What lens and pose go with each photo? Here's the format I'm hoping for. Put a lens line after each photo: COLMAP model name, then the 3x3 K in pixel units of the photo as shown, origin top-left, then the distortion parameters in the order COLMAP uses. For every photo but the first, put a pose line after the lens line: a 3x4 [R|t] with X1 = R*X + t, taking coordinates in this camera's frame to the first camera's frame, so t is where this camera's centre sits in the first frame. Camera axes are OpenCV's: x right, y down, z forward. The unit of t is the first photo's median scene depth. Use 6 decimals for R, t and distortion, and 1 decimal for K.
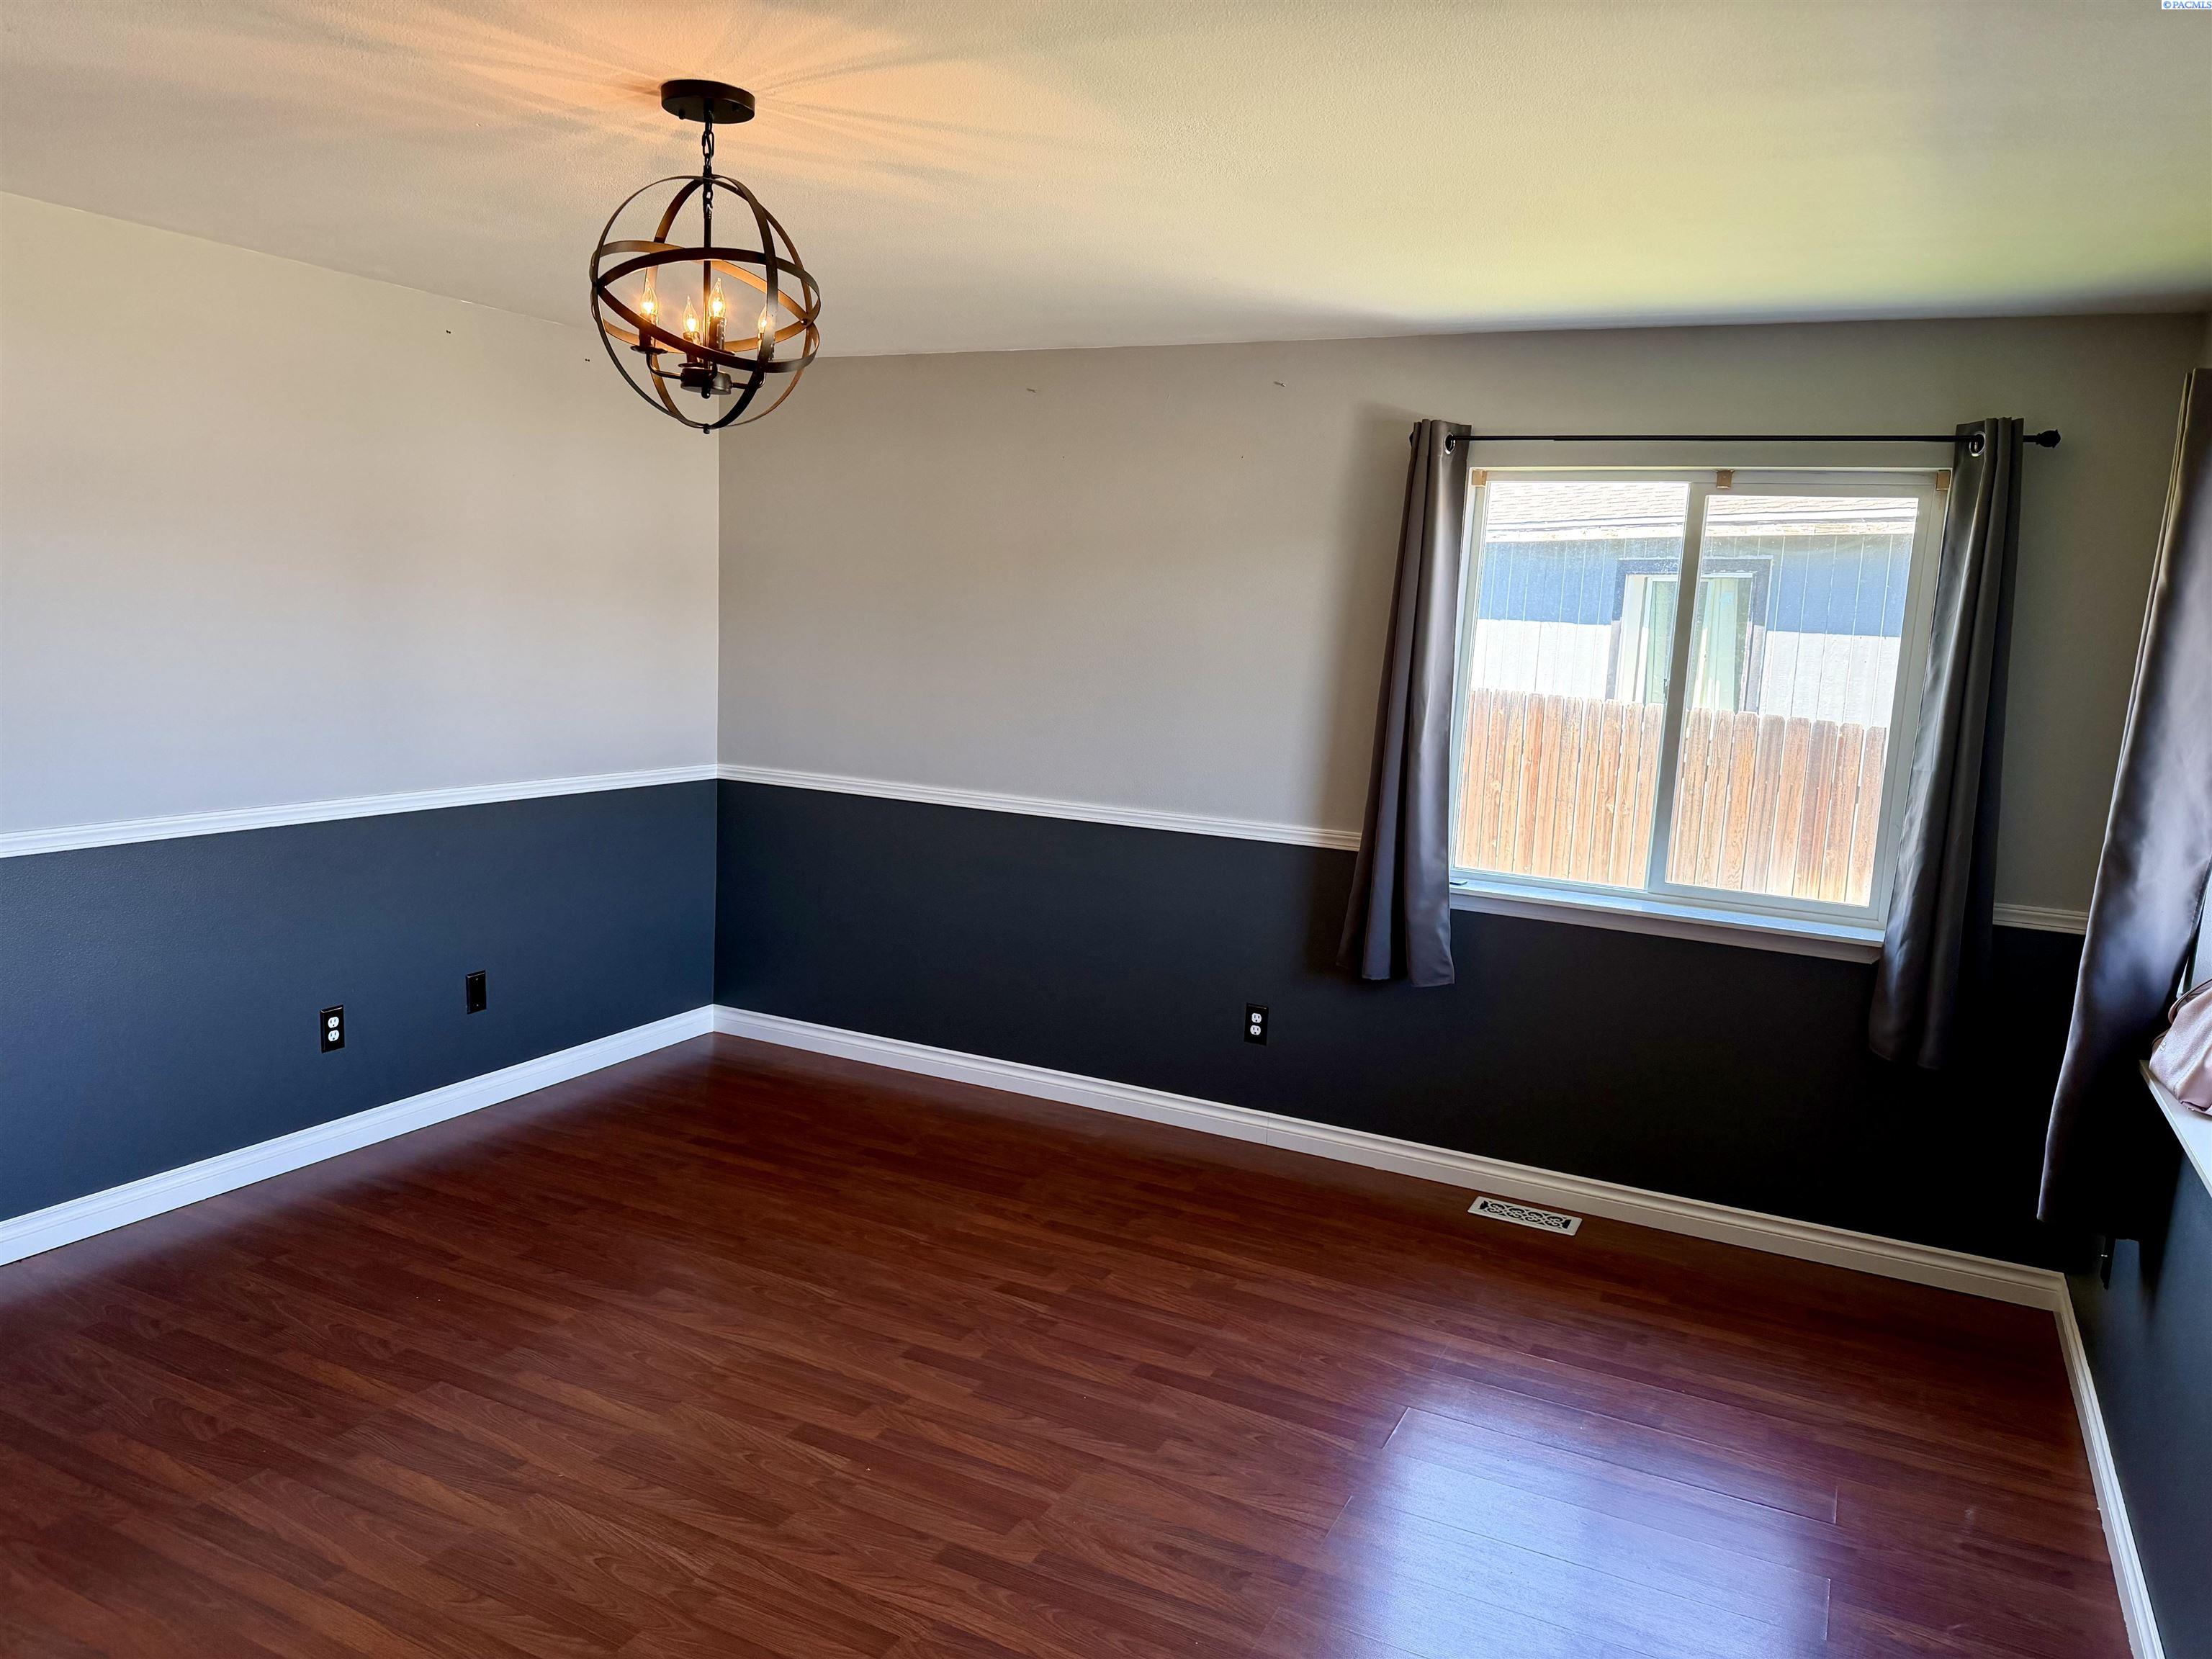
lens RADIAL K [[1580.5, 0, 1068.7], [0, 1580.5, 834.4], [0, 0, 1]] dist [0.105044, -0.121614]
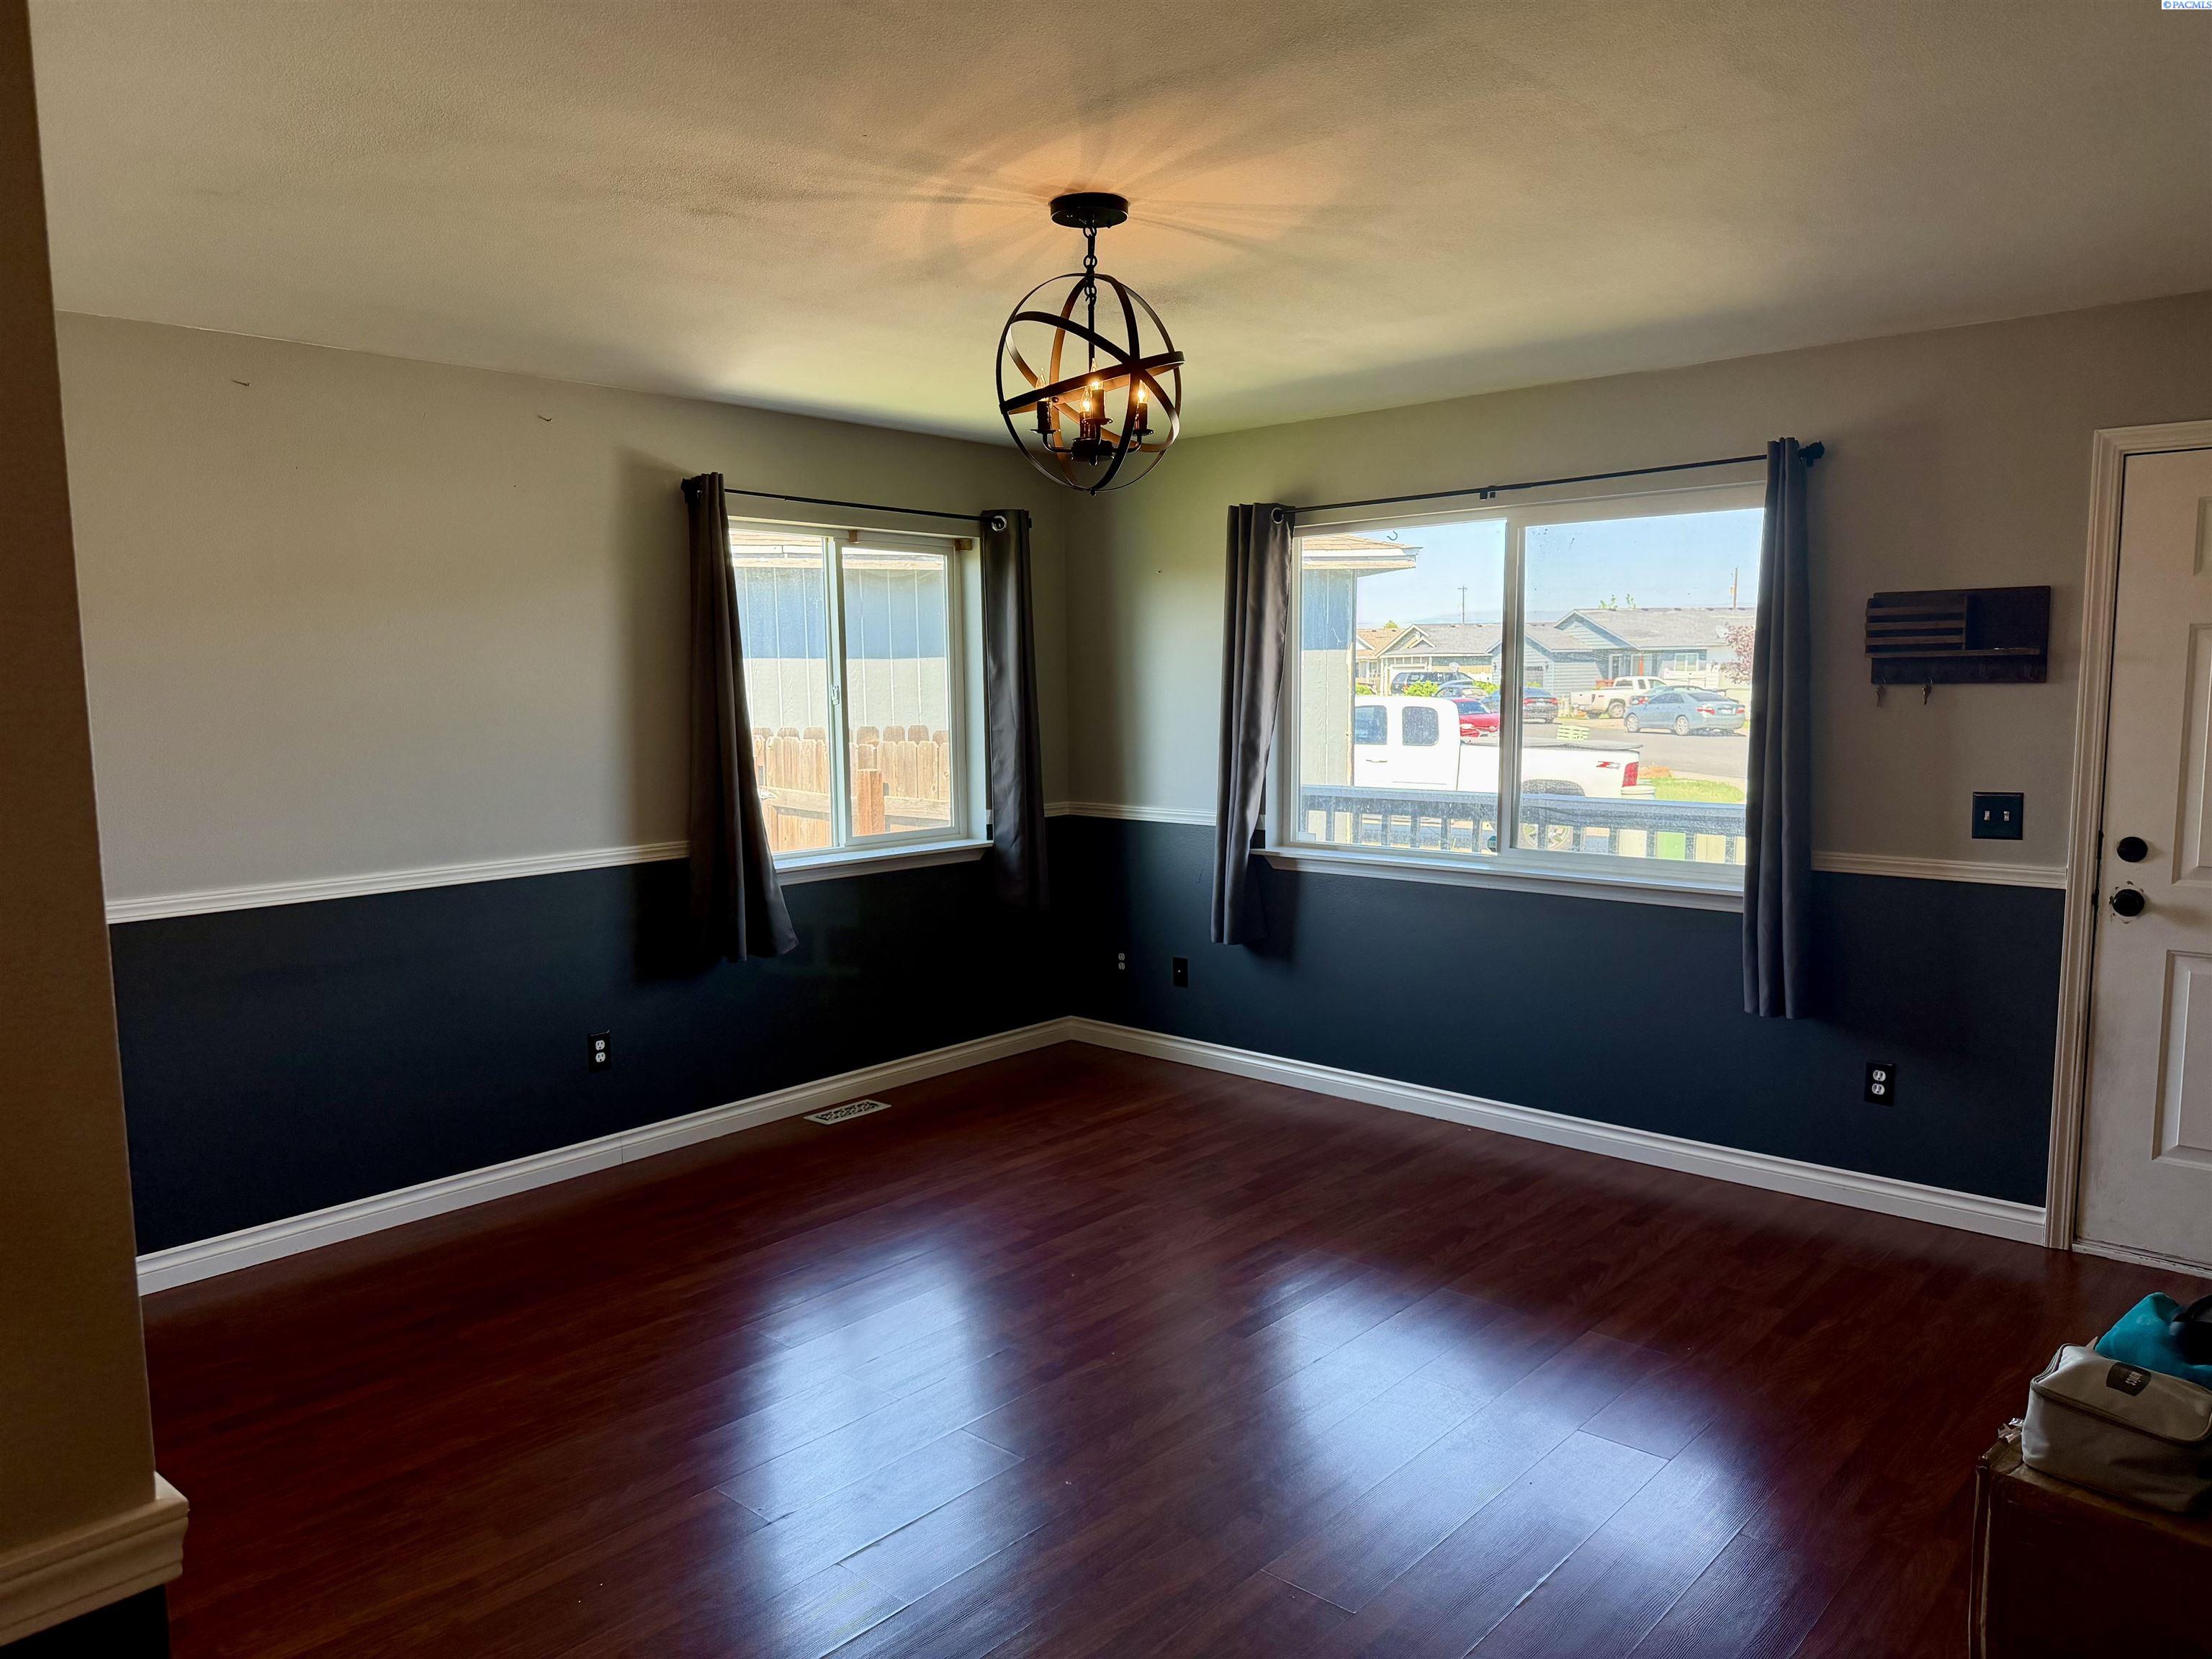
lens RADIAL K [[1580.5, 0, 1068.7], [0, 1580.5, 834.4], [0, 0, 1]] dist [0.105044, -0.121614]
pose [[0.278040, -0.152740, 0.948348, -0.930923], [0.164362, 0.980282, 0.109695, -0.097159], [-0.946403, 0.125373, 0.297662, 0.488723]]
